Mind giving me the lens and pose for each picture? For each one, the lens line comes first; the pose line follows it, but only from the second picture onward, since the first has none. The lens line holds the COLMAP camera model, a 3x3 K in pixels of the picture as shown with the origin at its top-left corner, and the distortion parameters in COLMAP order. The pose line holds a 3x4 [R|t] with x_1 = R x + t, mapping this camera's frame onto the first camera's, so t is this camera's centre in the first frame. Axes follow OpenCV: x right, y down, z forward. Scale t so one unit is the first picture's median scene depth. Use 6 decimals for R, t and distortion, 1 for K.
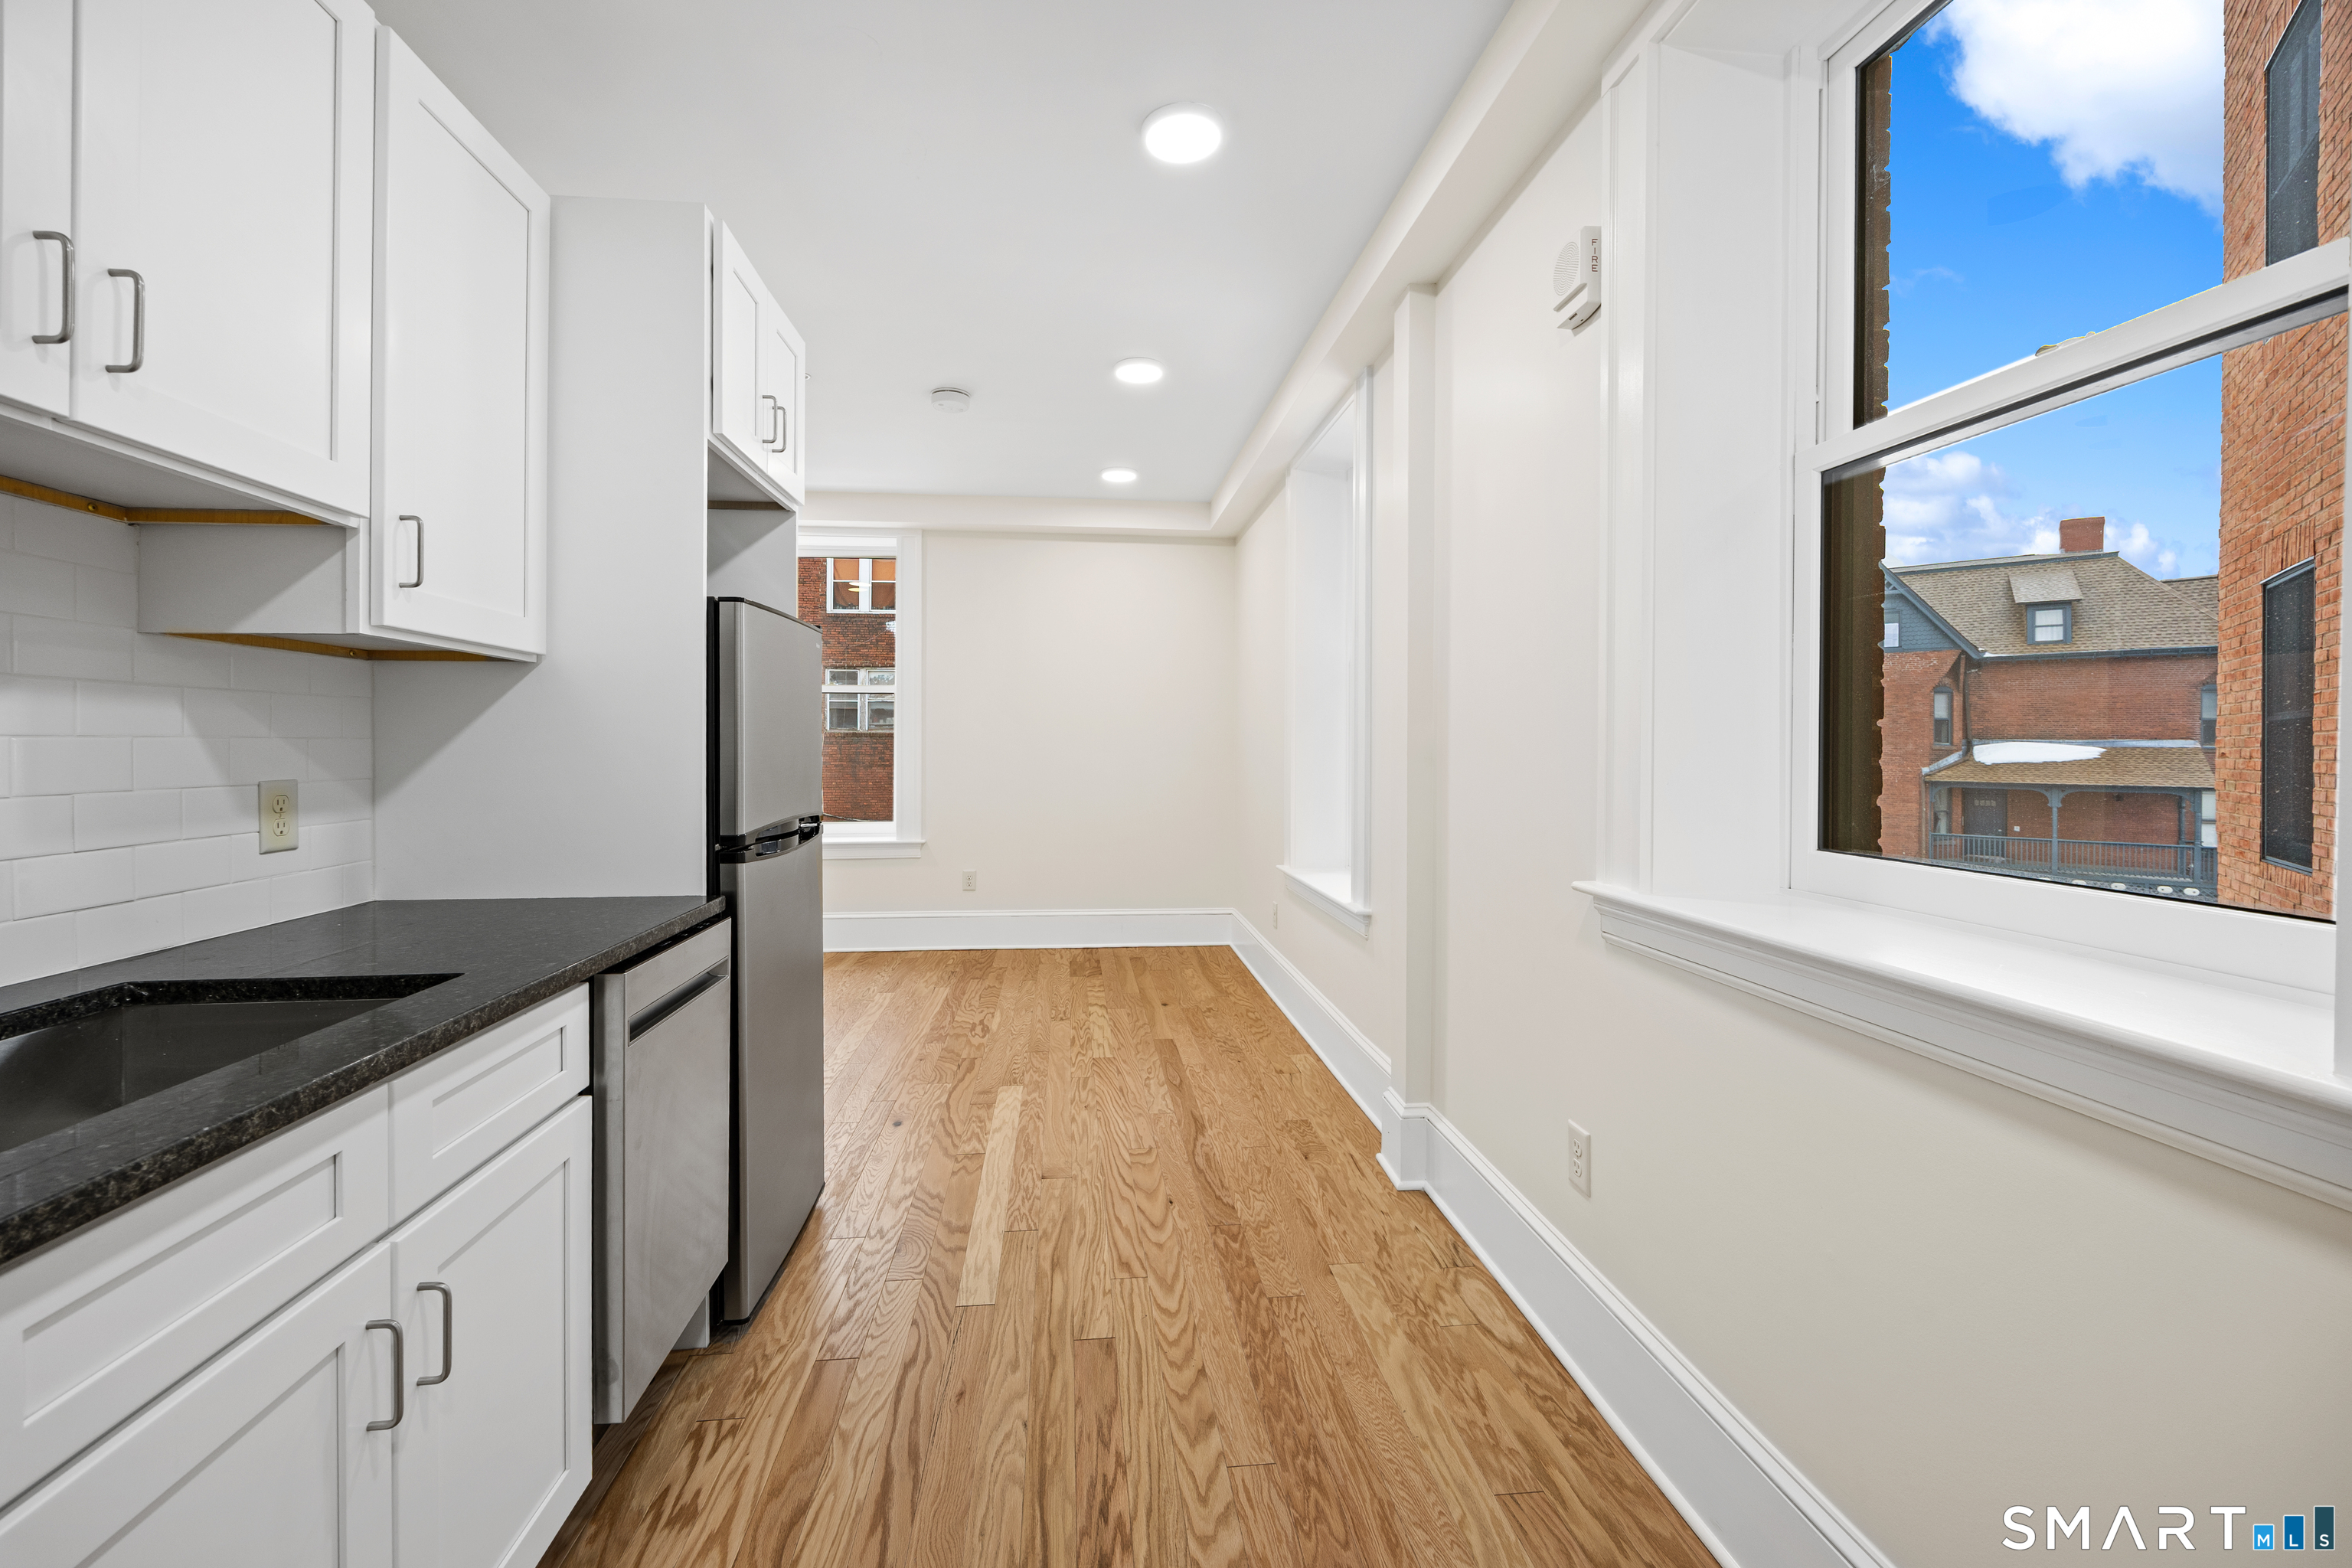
lens RADIAL K [[938.6, 0, 1167.8], [0, 938.6, 751.5], [0, 0, 1]] dist [0.001525, 0.000184]
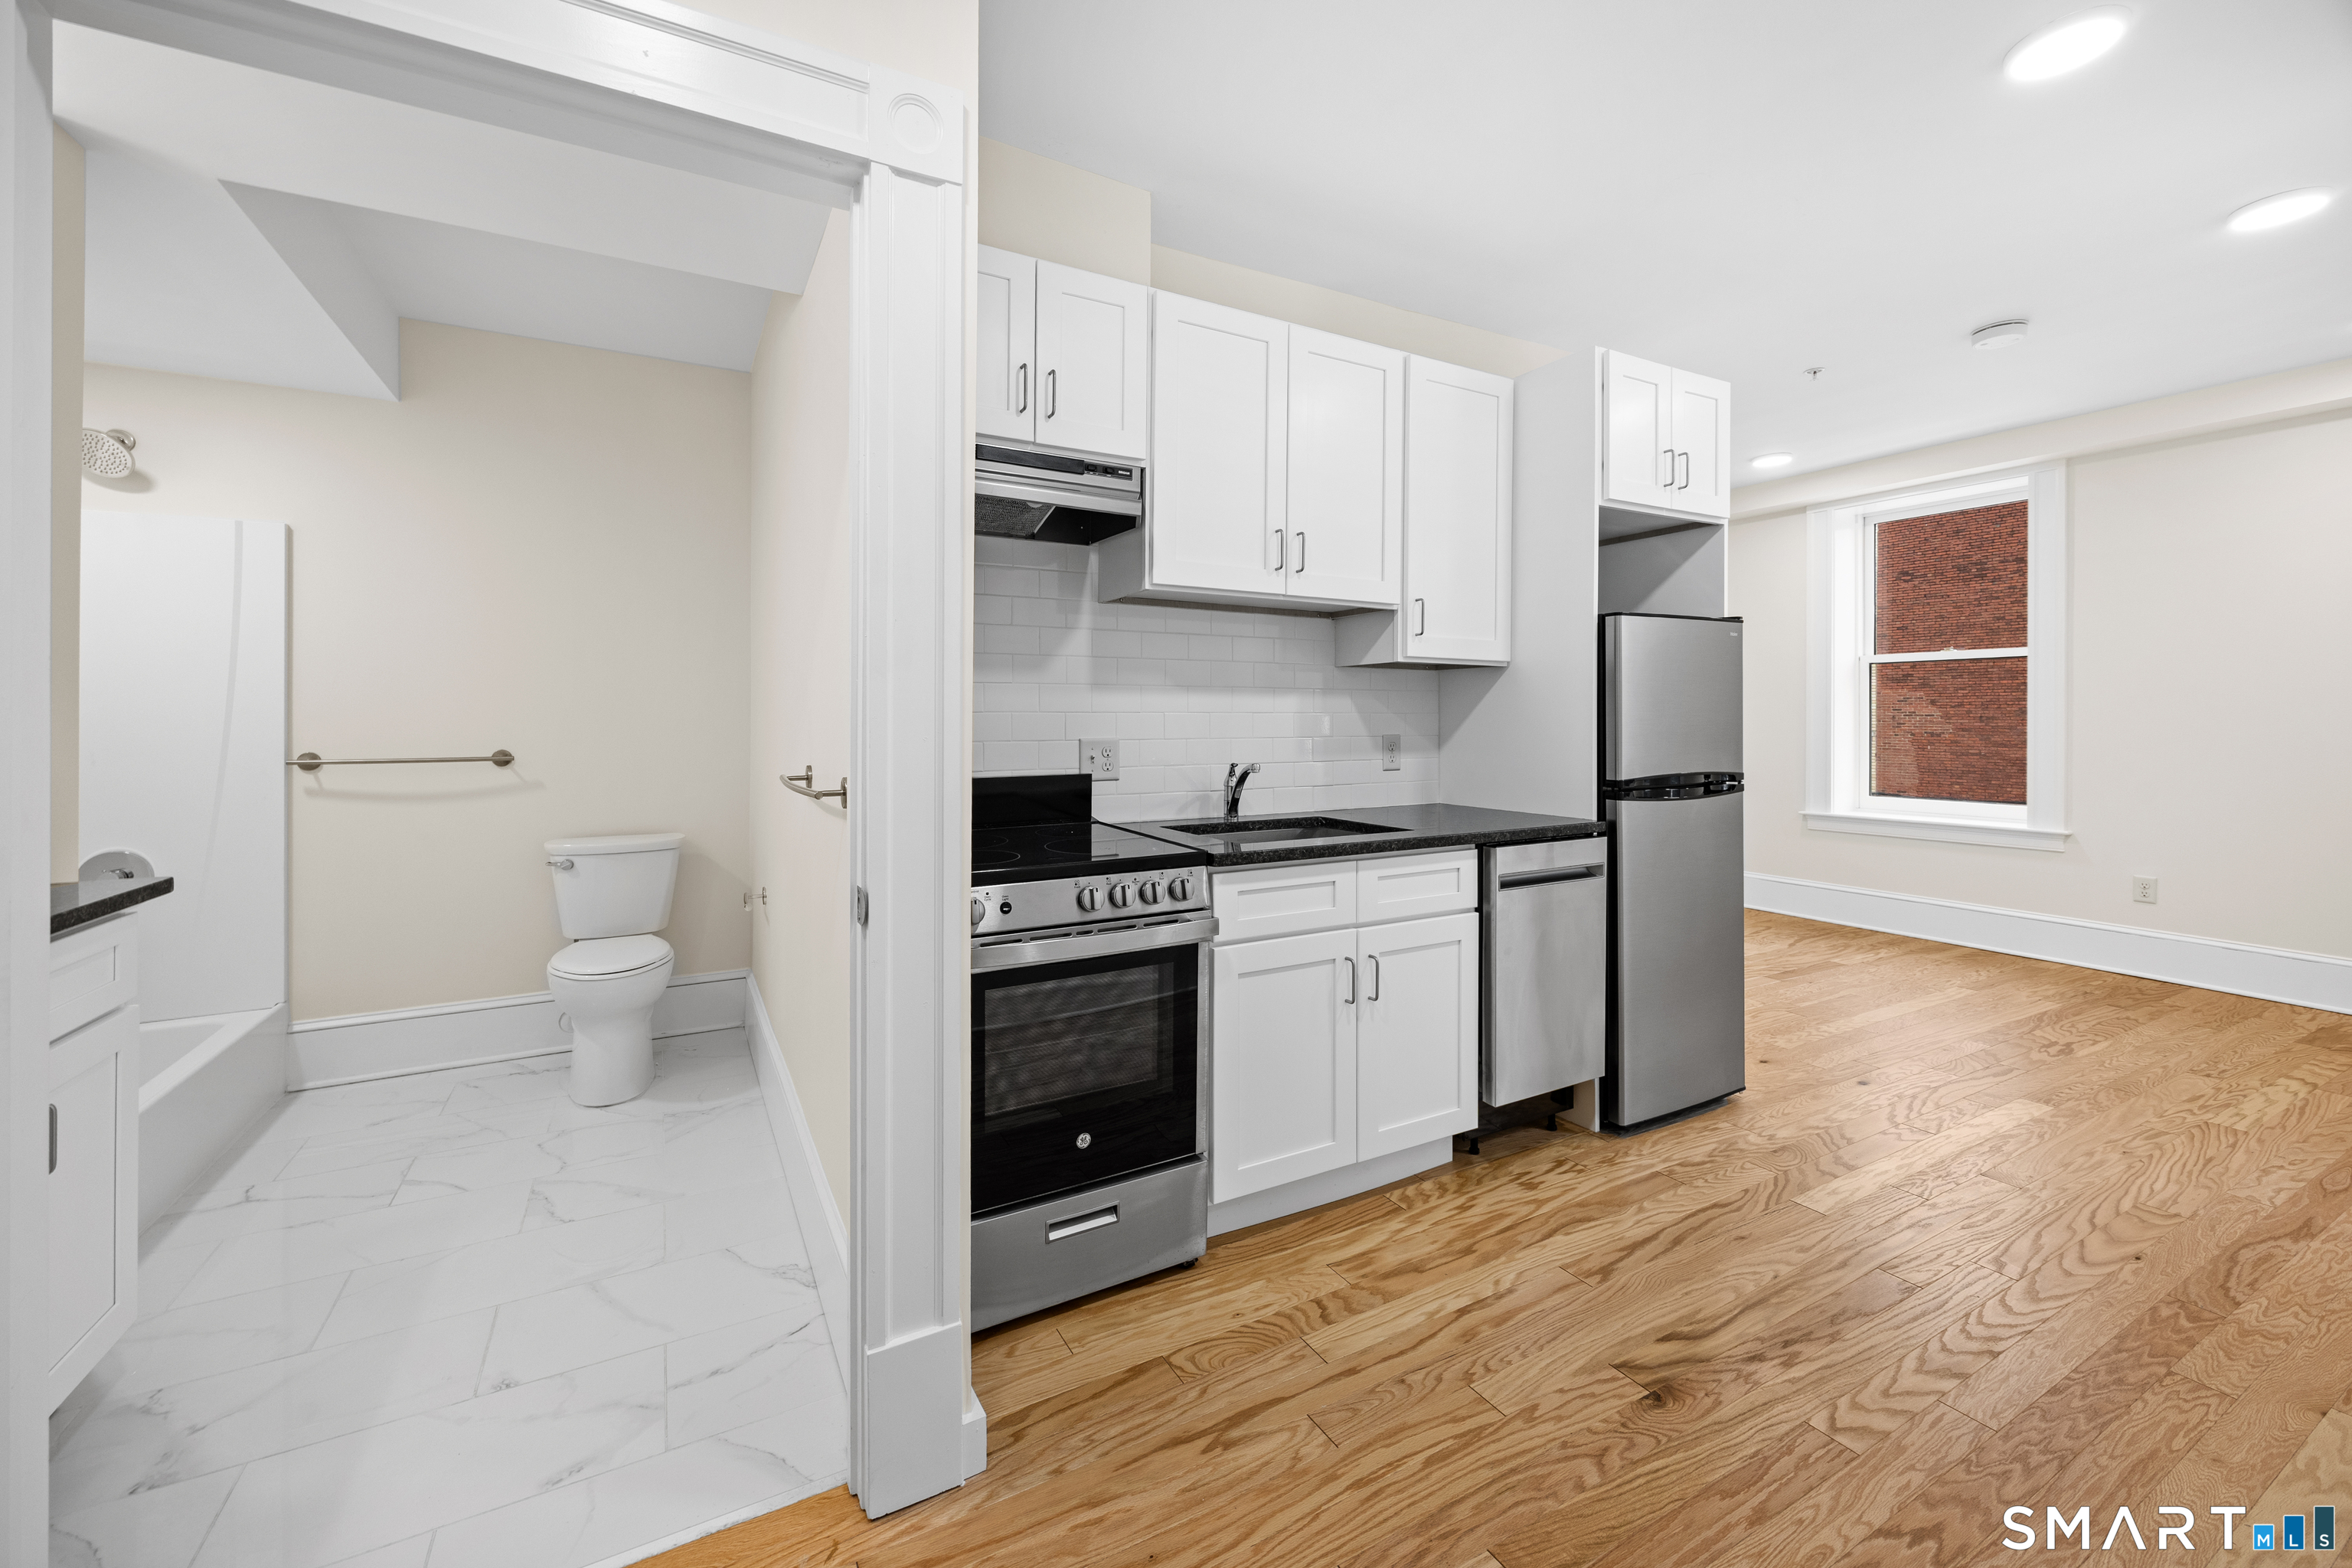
lens RADIAL K [[935.0, 0, 1150.5], [0, 935.0, 723.1], [0, 0, 1]] dist [-0.000995, -0.000166]
pose [[0.374051, 0.003610, -0.927401, 0.587083], [-0.005333, 0.999984, 0.001741, 0.004898], [0.927393, 0.004295, 0.374065, -0.178065]]
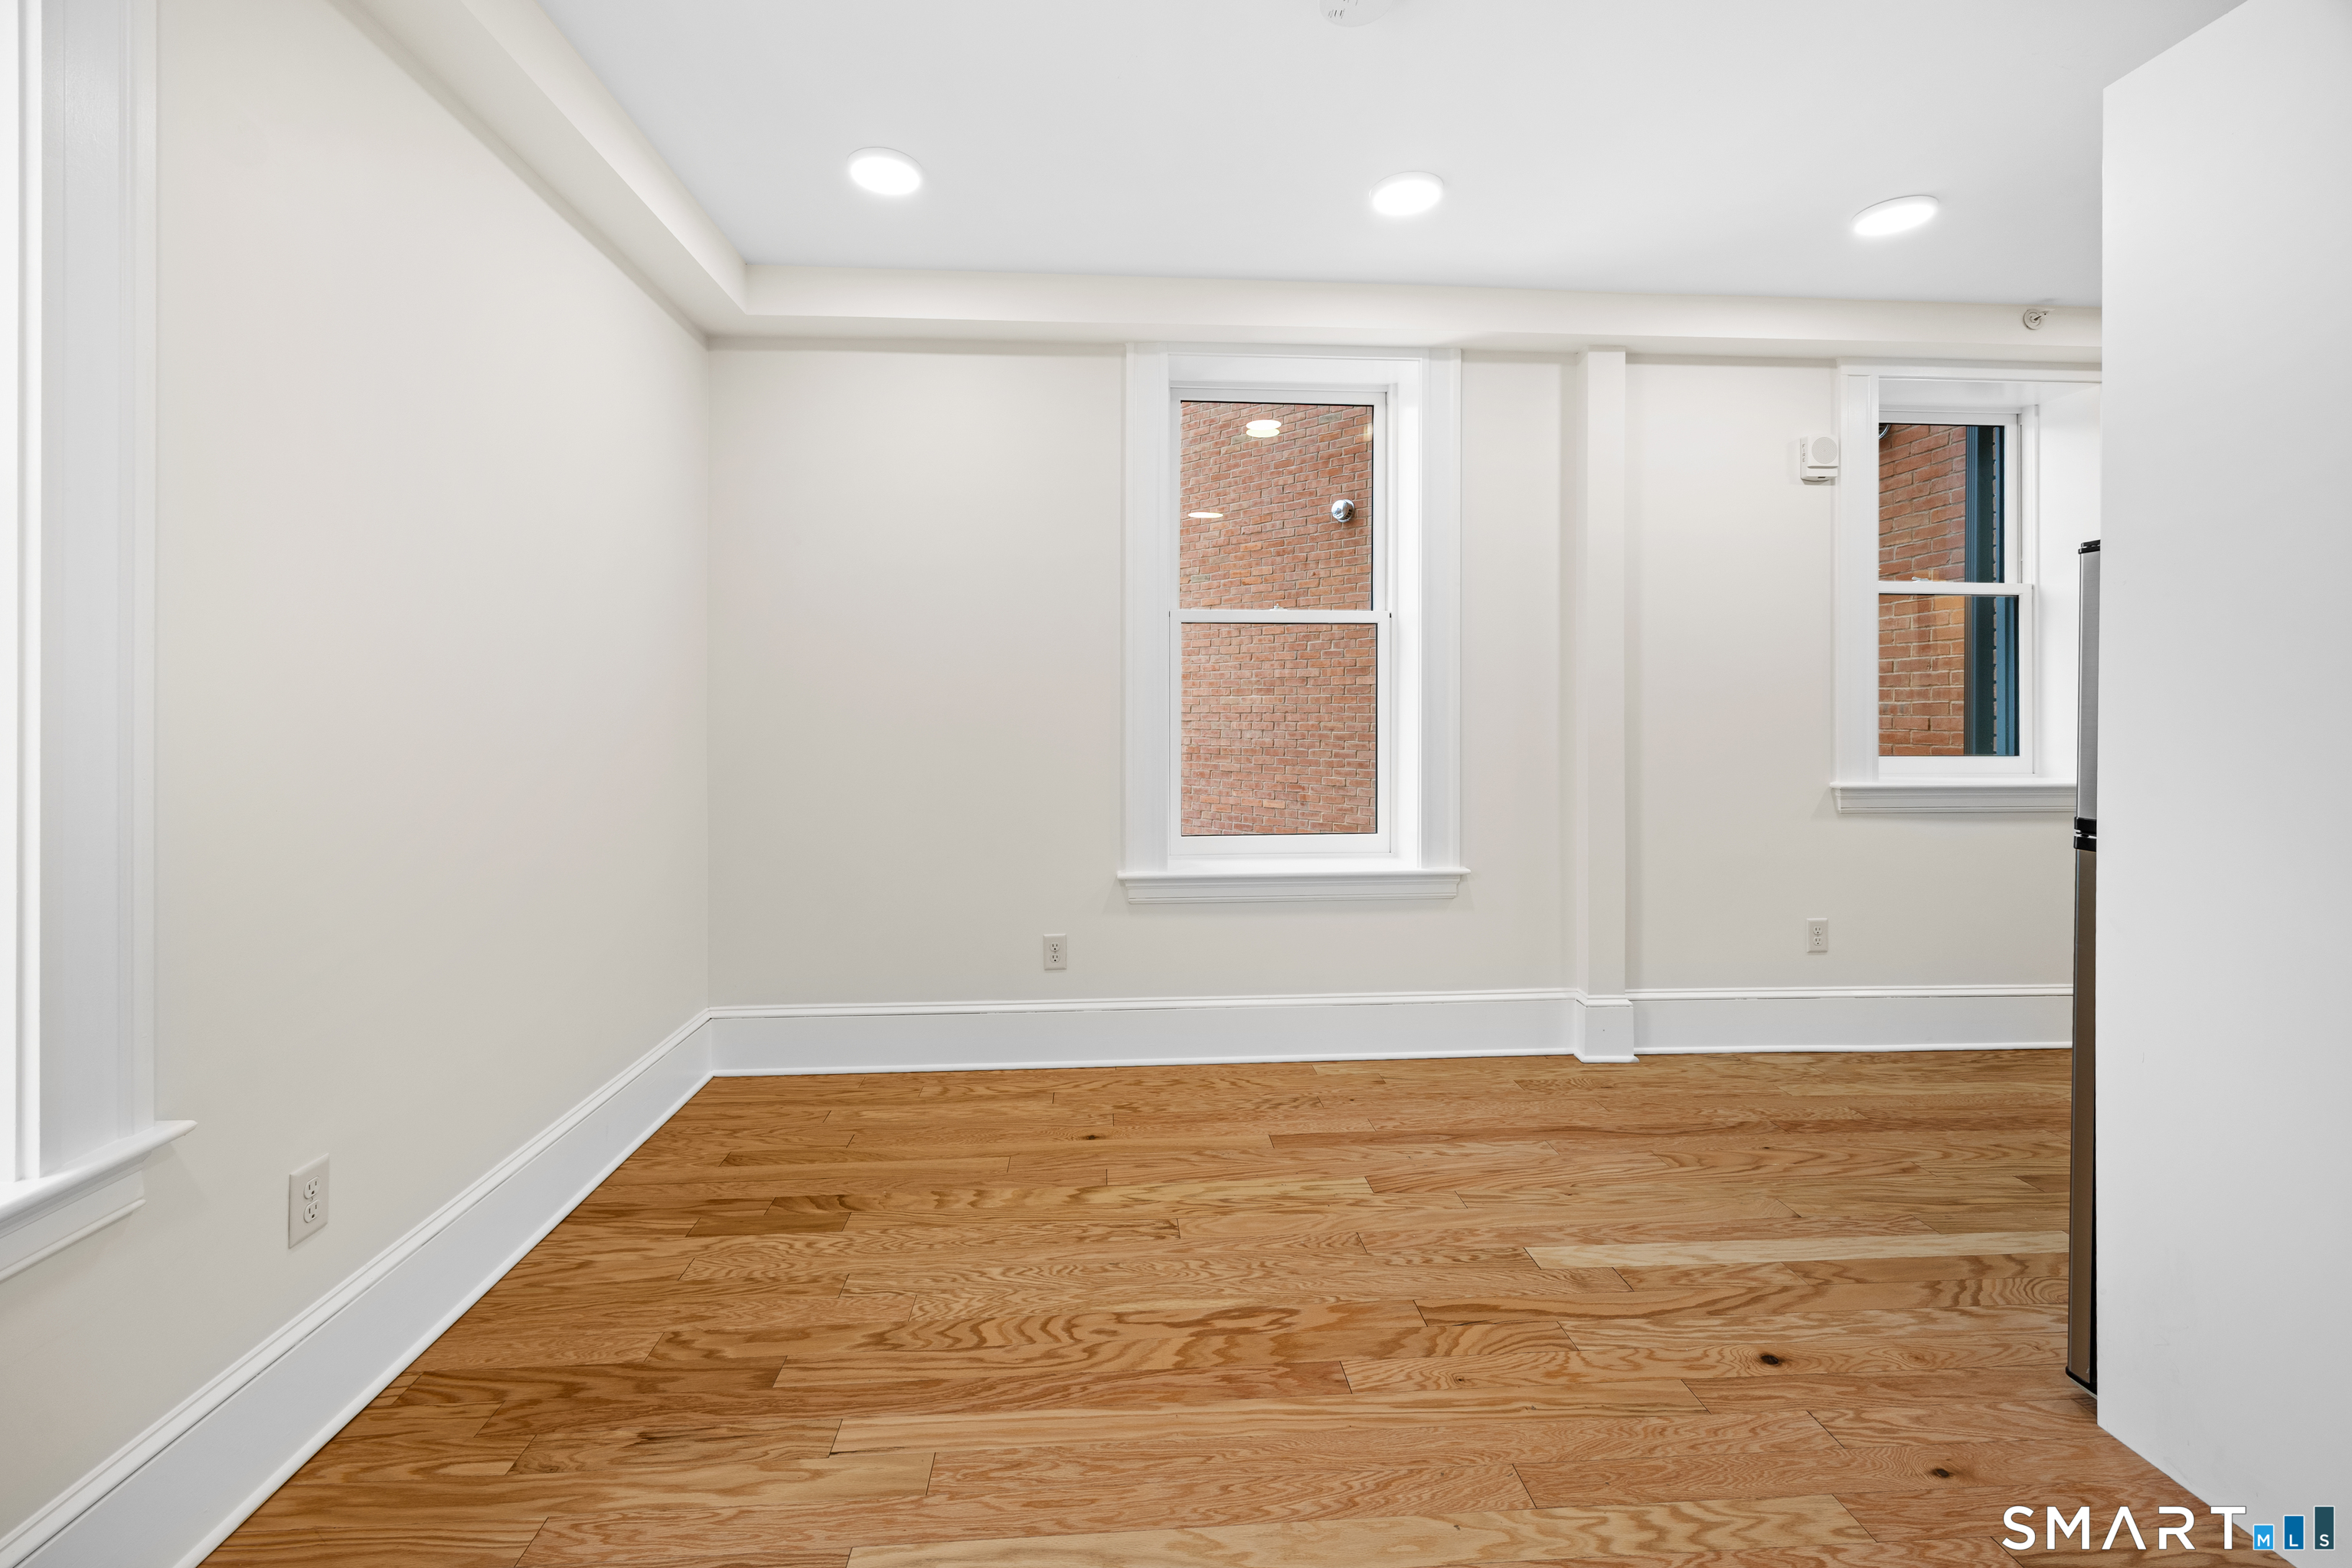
lens RADIAL K [[933.4, 0, 1177.8], [0, 933.4, 696.1], [0, 0, 1]] dist [0.003793, 0.000307]
pose [[0.031578, 0.014243, 0.999400, -1.403560], [0.002850, 0.999893, -0.014340, -0.013089], [-0.999497, 0.003301, 0.031534, 2.134256]]
